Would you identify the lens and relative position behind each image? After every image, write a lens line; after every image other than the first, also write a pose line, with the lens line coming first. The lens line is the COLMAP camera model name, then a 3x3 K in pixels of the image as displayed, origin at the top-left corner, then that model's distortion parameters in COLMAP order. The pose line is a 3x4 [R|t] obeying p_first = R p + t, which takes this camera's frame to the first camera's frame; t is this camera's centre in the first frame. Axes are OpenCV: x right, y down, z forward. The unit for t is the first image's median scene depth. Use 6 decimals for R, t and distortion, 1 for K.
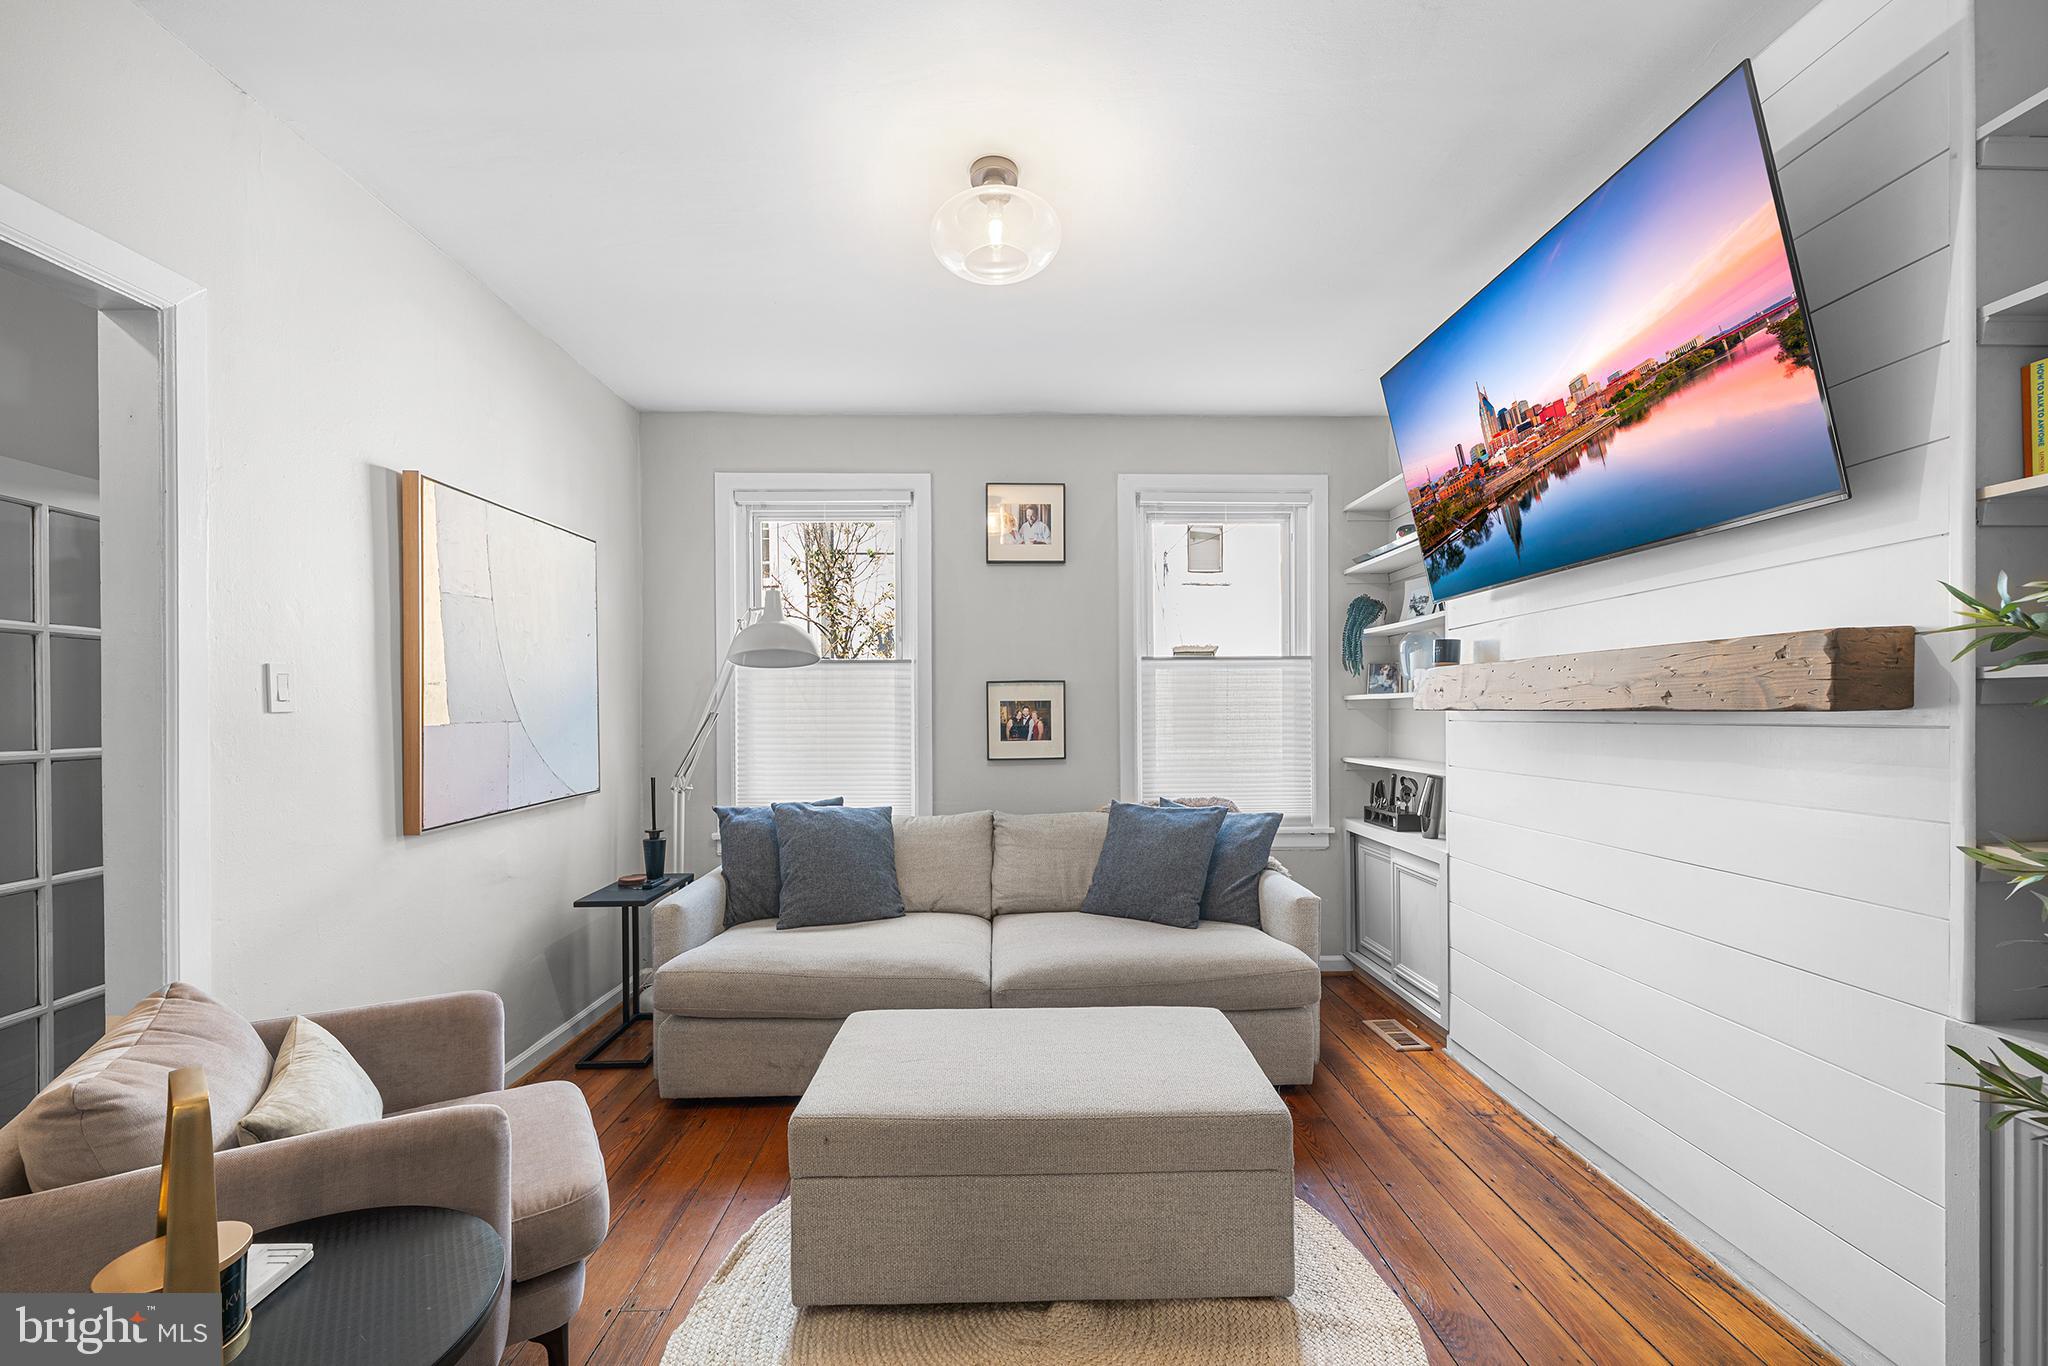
lens RADIAL K [[786.0, 0, 1048.2], [0, 786.0, 711.7], [0, 0, 1]] dist [0.001598, 0.000675]
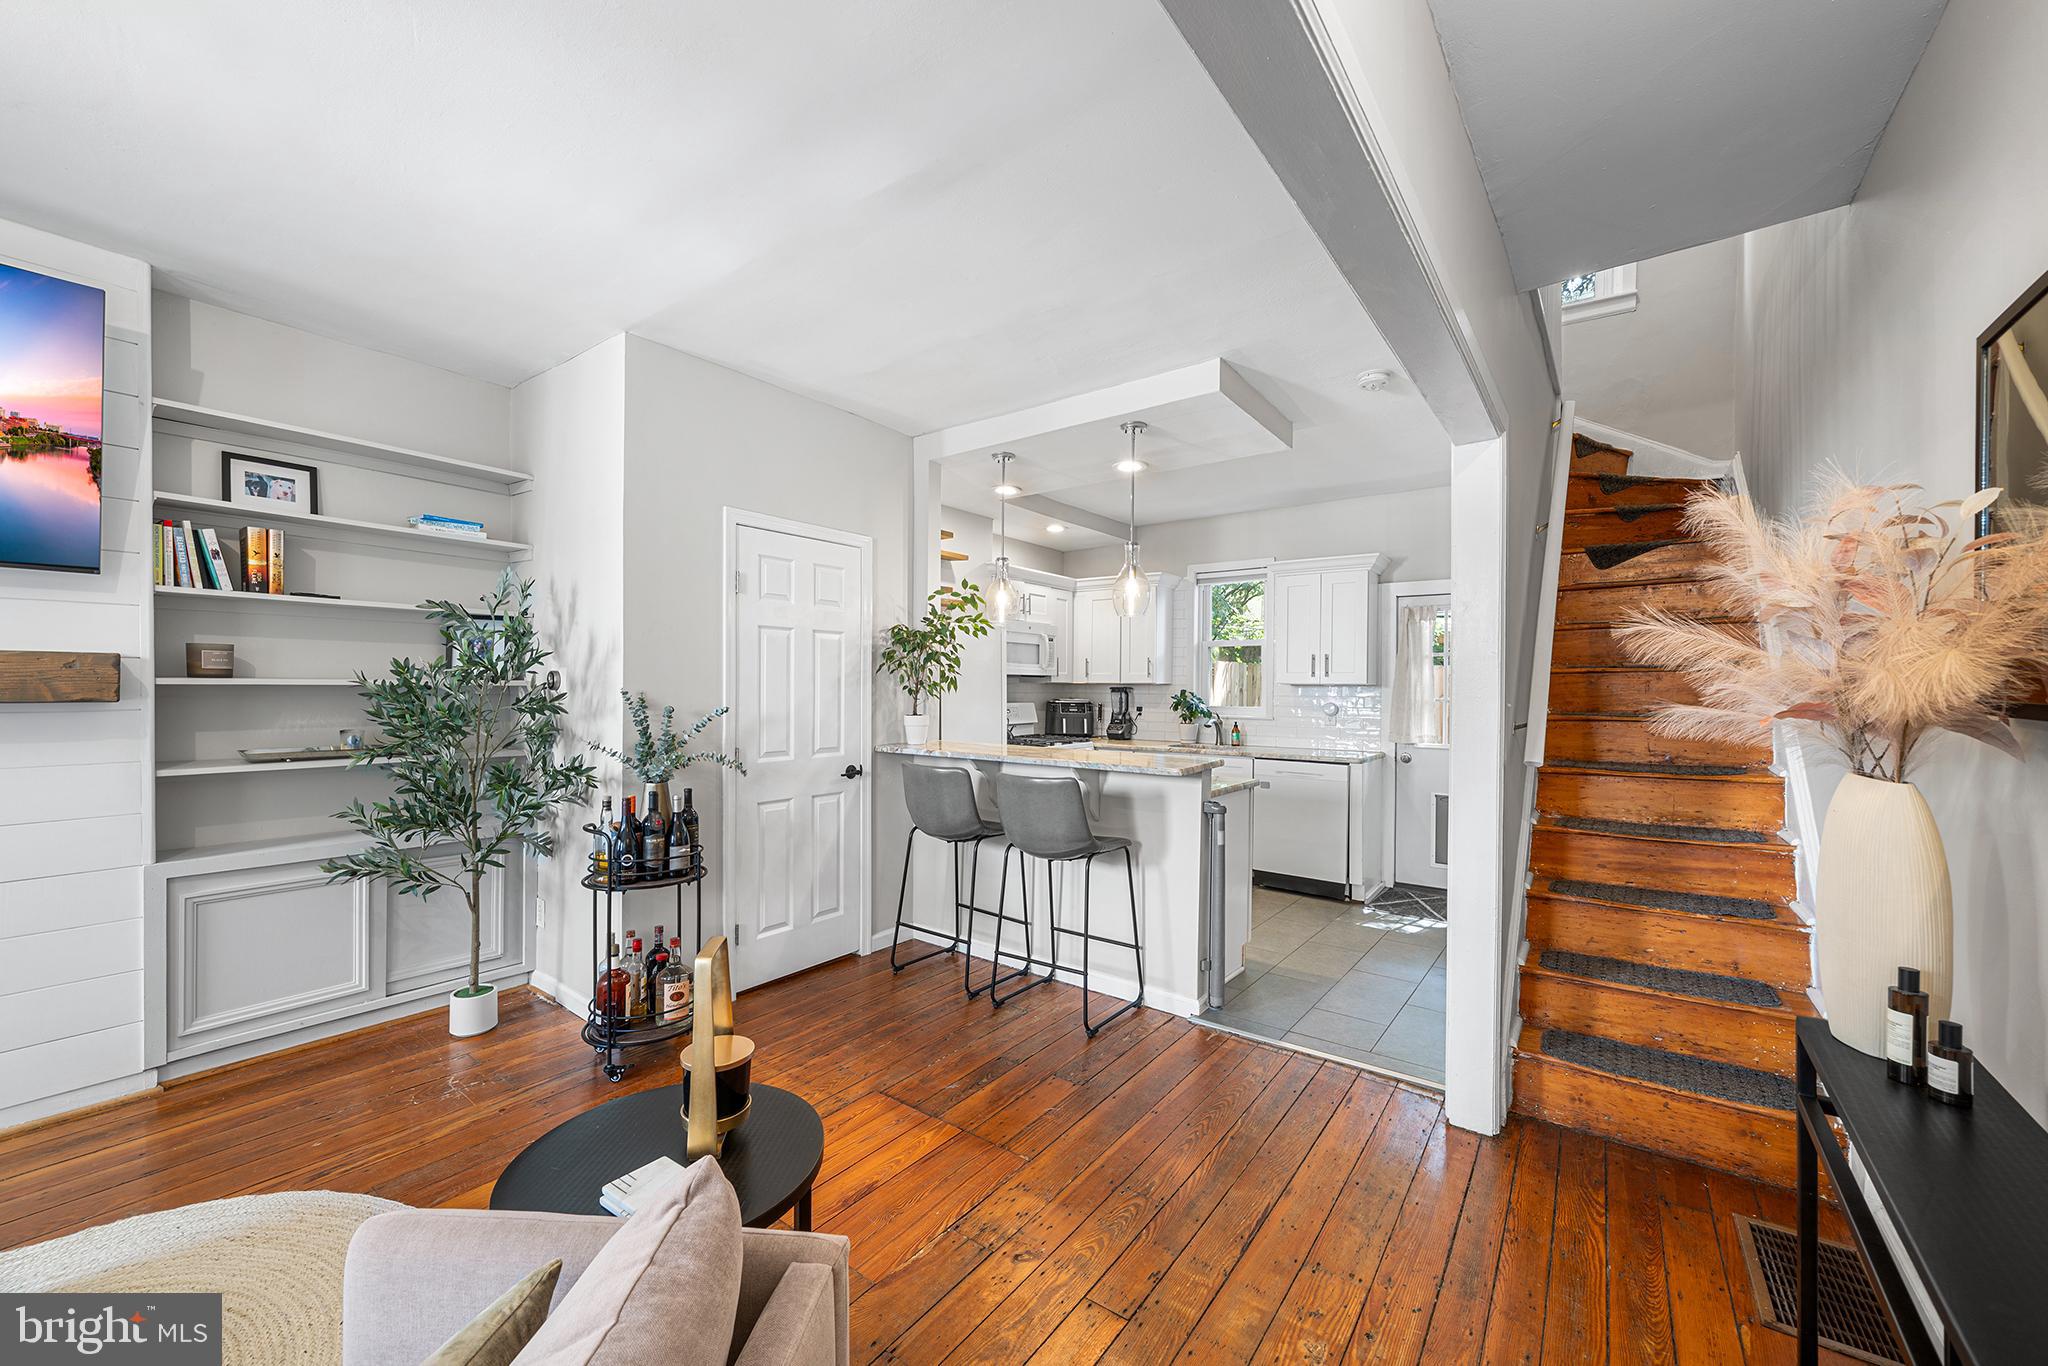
lens RADIAL K [[785.6, 0, 1020.1], [0, 785.6, 694.0], [0, 0, 1]] dist [-0.000773, 0.000140]
pose [[-0.780354, -0.007061, 0.625298, -0.765347], [-0.005887, 0.999975, 0.003945, -0.016777], [-0.625310, -0.000603, -0.780376, 0.528155]]
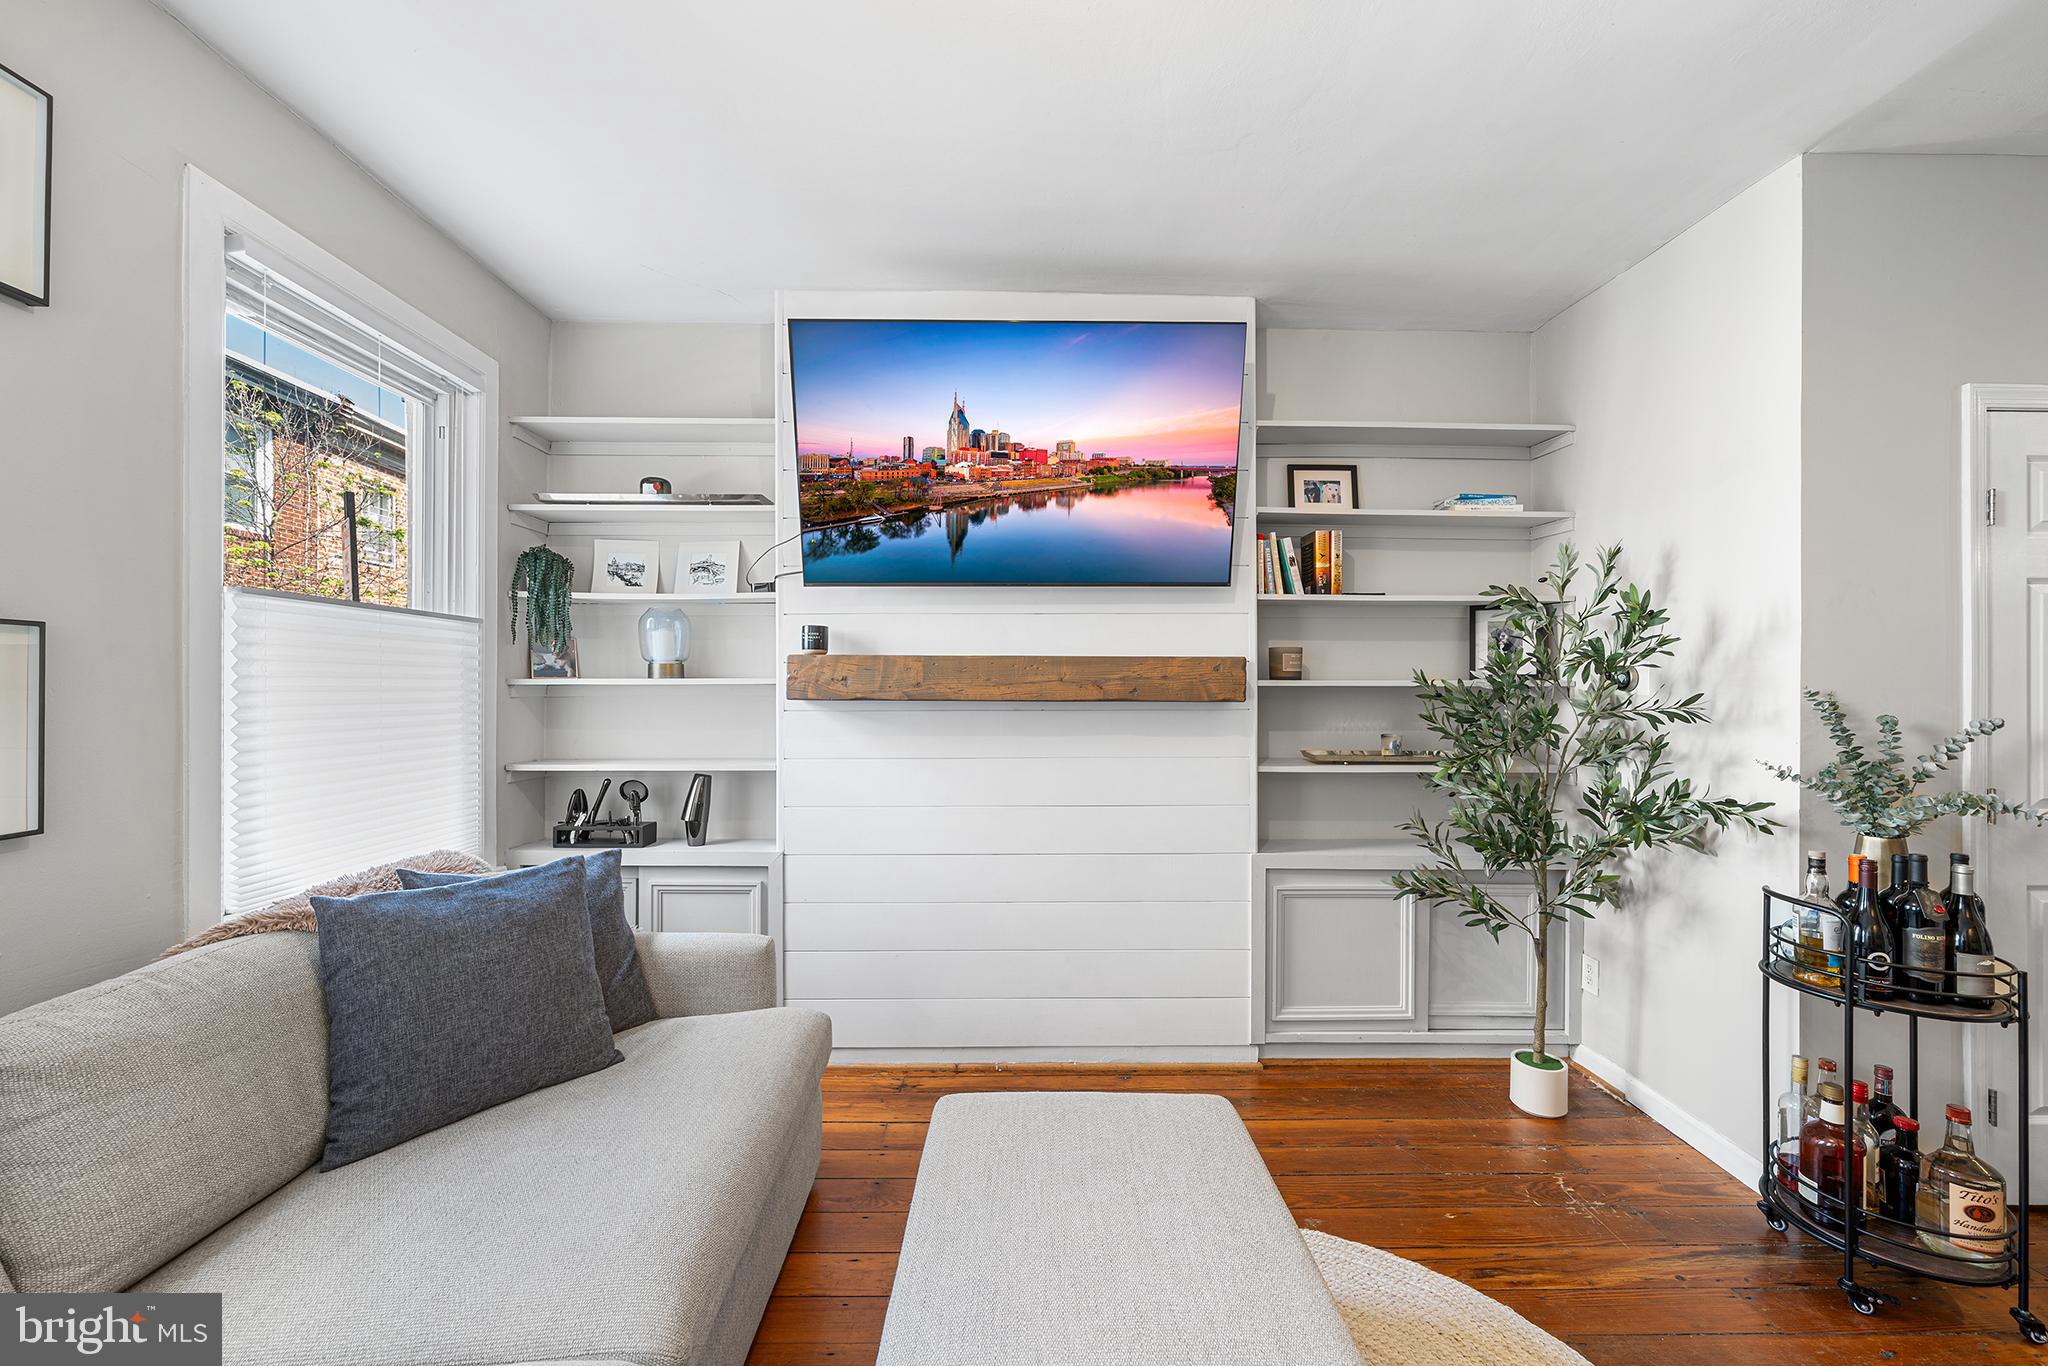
lens RADIAL K [[794.5, 0, 1021.6], [0, 794.5, 689.7], [0, 0, 1]] dist [-0.001455, 0.000103]
pose [[0.019452, 0.005513, 0.999796, -0.424901], [-0.005202, 0.999972, -0.005413, -0.007450], [-0.999797, -0.005095, 0.019480, 0.711808]]
